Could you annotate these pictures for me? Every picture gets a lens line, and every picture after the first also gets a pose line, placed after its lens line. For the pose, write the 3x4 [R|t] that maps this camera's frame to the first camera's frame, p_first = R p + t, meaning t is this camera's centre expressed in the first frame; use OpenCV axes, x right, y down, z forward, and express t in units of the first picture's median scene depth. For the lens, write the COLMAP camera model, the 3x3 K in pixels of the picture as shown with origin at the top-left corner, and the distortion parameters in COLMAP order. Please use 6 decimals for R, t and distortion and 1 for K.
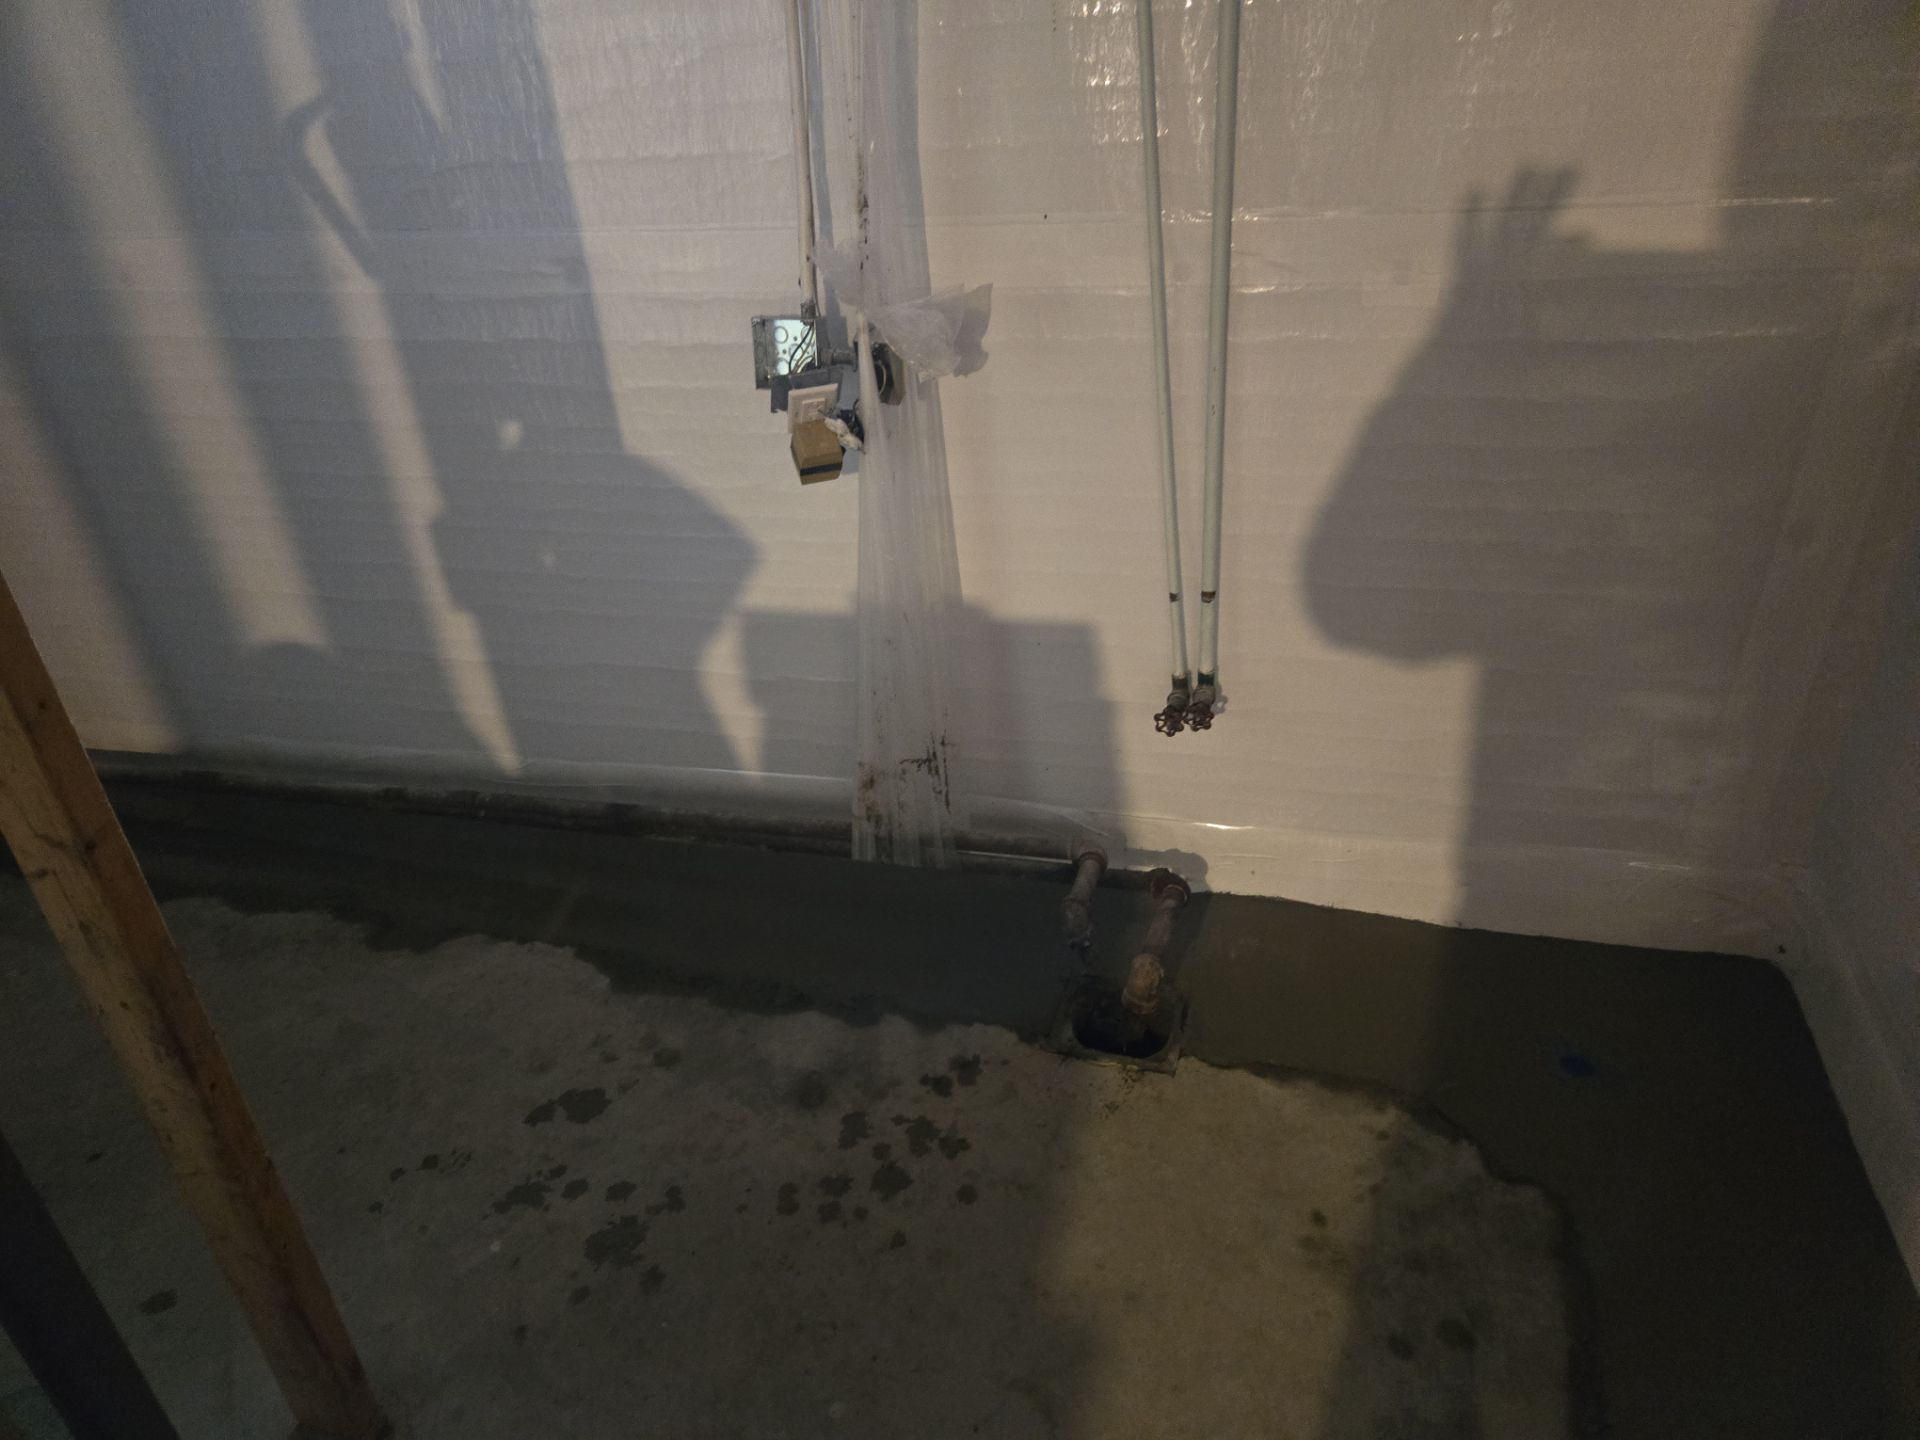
lens RADIAL K [[1284.5, 0, 960.0], [0, 1284.5, 720.0], [0, 0, 1]] dist [0.071372, -0.053598]
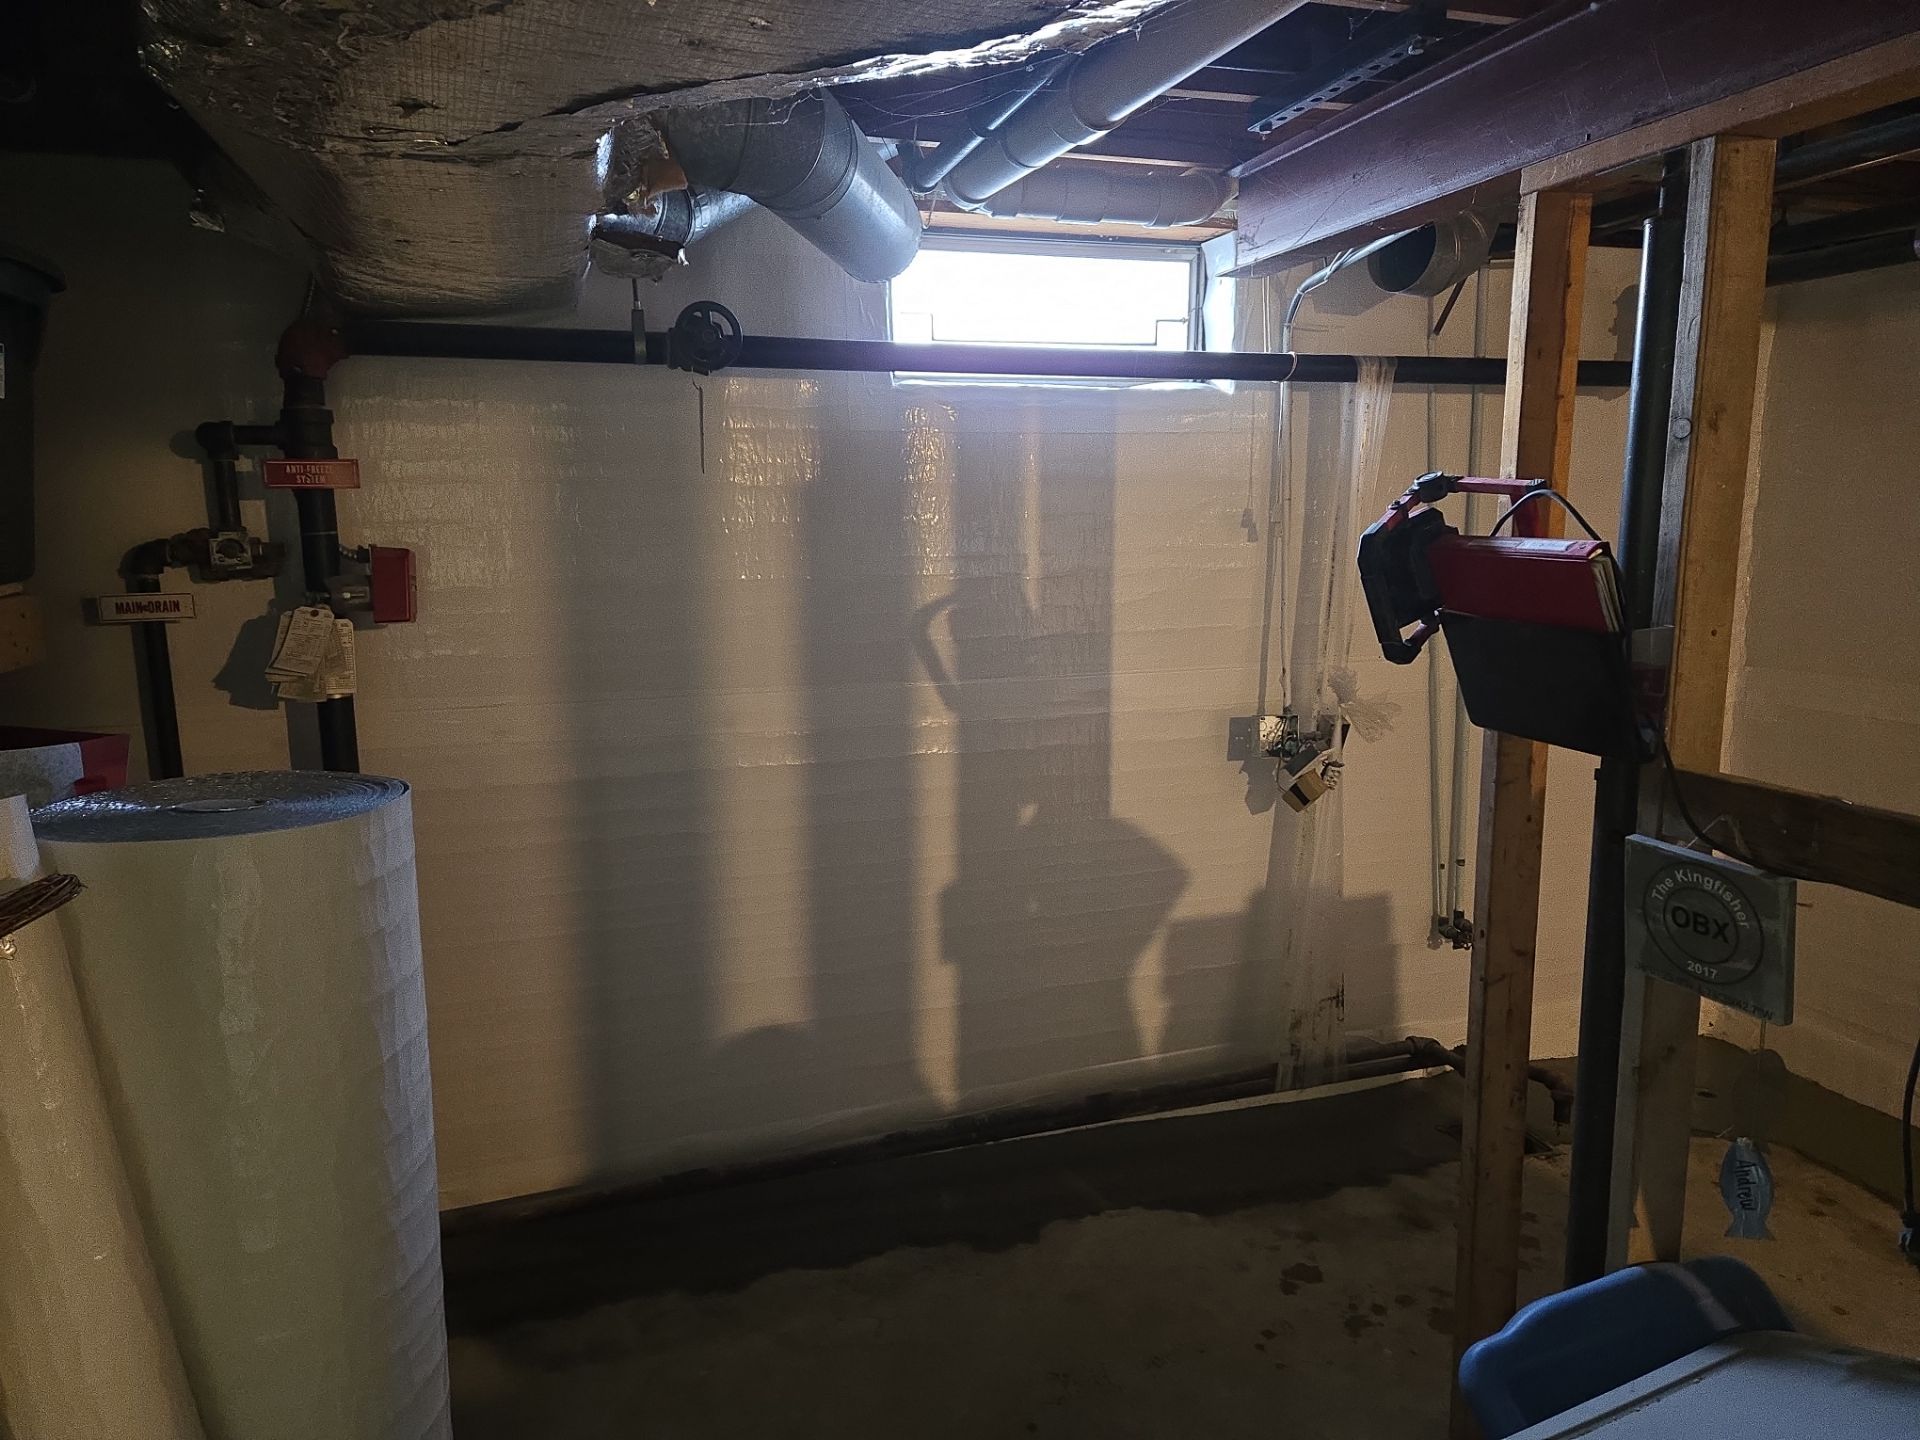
lens RADIAL K [[1284.5, 0, 960.0], [0, 1284.5, 720.0], [0, 0, 1]] dist [0.071372, -0.053598]
pose [[0.839225, -0.031425, 0.542875, -1.148651], [0.229223, 0.925741, -0.300765, 0.082406], [-0.493111, 0.376849, 0.784109, -0.074410]]
